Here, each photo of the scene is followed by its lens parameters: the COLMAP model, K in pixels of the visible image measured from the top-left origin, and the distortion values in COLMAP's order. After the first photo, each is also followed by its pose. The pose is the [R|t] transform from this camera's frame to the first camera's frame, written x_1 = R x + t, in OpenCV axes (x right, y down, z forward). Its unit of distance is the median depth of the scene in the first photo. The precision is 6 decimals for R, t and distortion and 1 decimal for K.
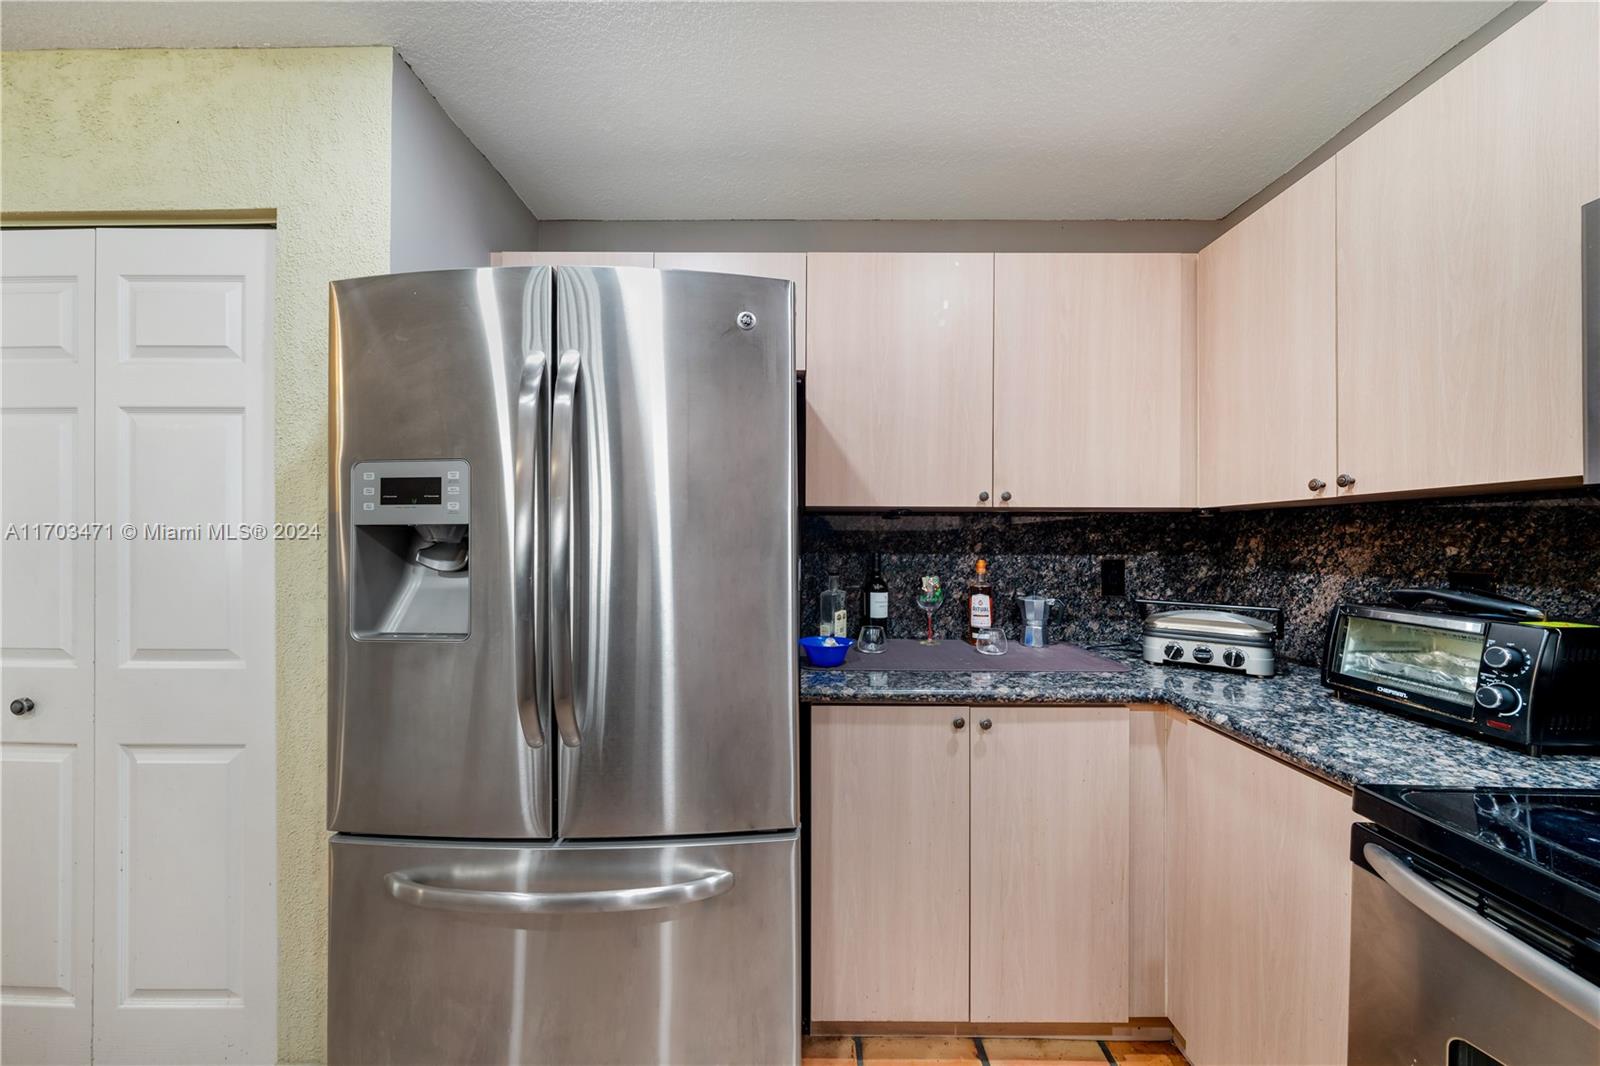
lens RADIAL K [[564.3, 0, 800.0], [0, 564.3, 533.0], [0, 0, 1]] dist [-0.000295, -0.000019]
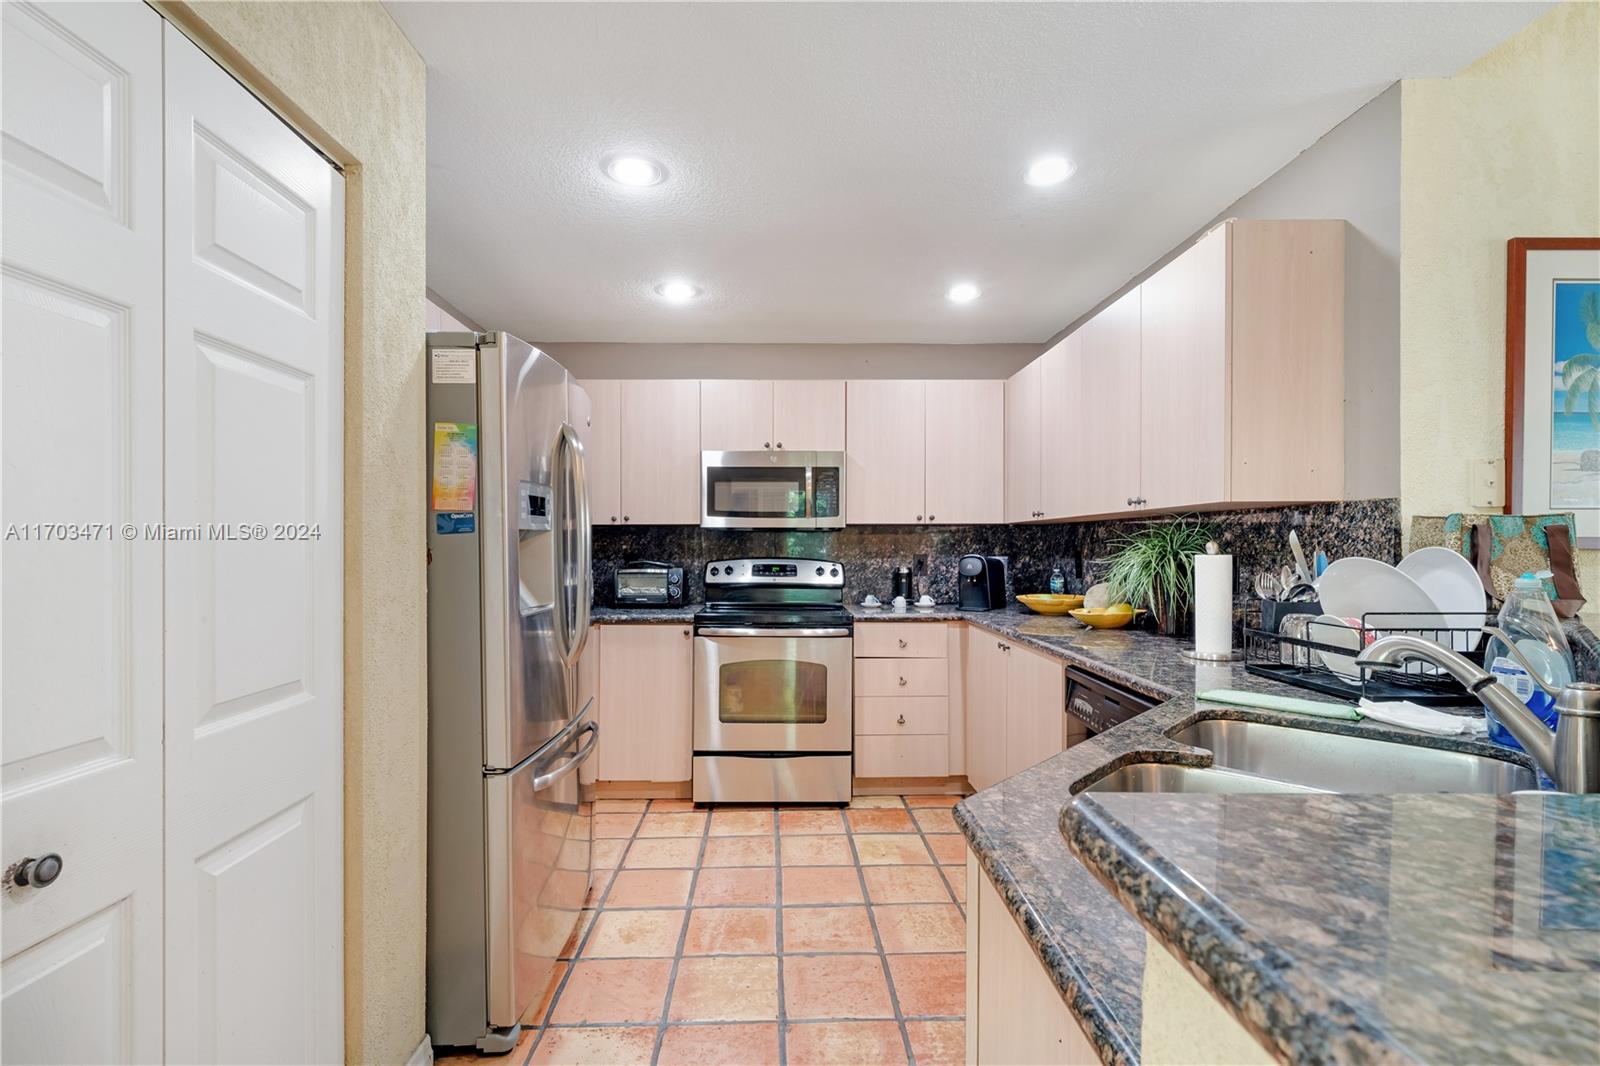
lens RADIAL K [[731.4, 0, 799.4], [0, 731.4, 543.2], [0, 0, 1]] dist [0.002209, 0.000264]
pose [[-0.044670, -0.000182, 0.999002, -2.071214], [-0.003574, 0.999994, 0.000022, 0.013067], [-0.998995, -0.003569, -0.044671, 0.352007]]
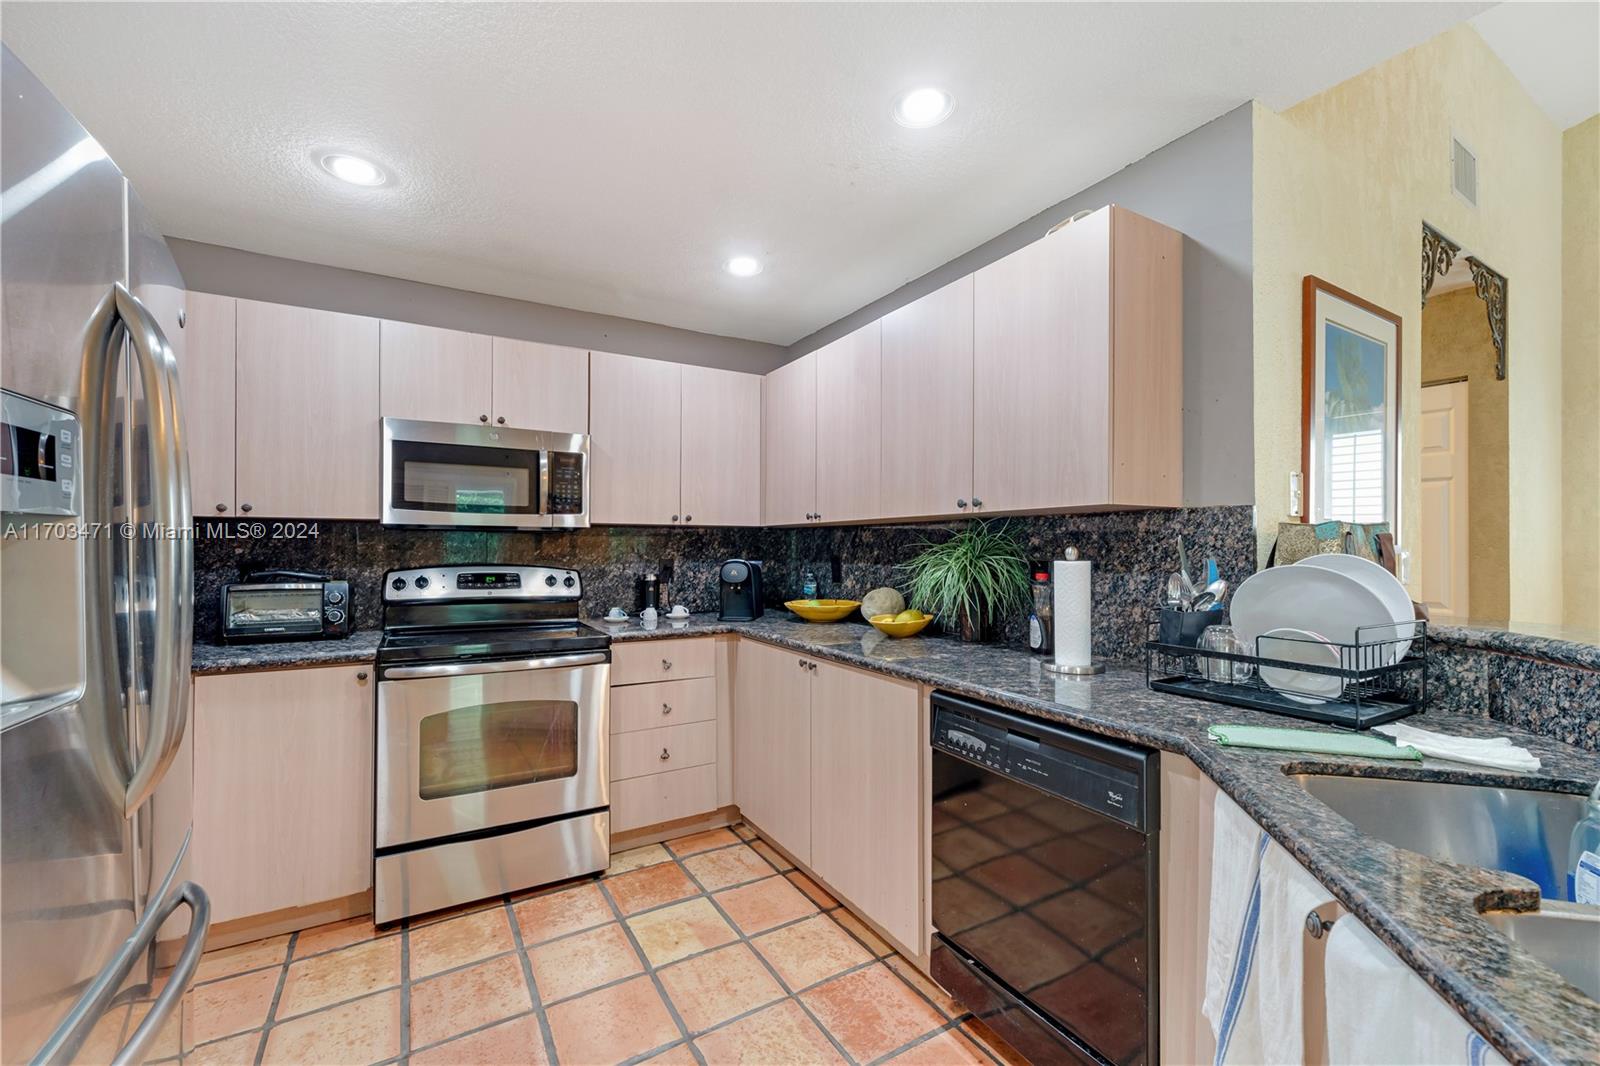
lens RADIAL K [[642.3, 0, 800.3], [0, 642.3, 543.2], [0, 0, 1]] dist [-0.002537, -0.000289]
pose [[-0.525781, 0.002172, 0.850617, -1.332369], [-0.006557, 0.999957, -0.006606, 0.011141], [-0.850595, -0.009051, -0.525744, 0.557339]]
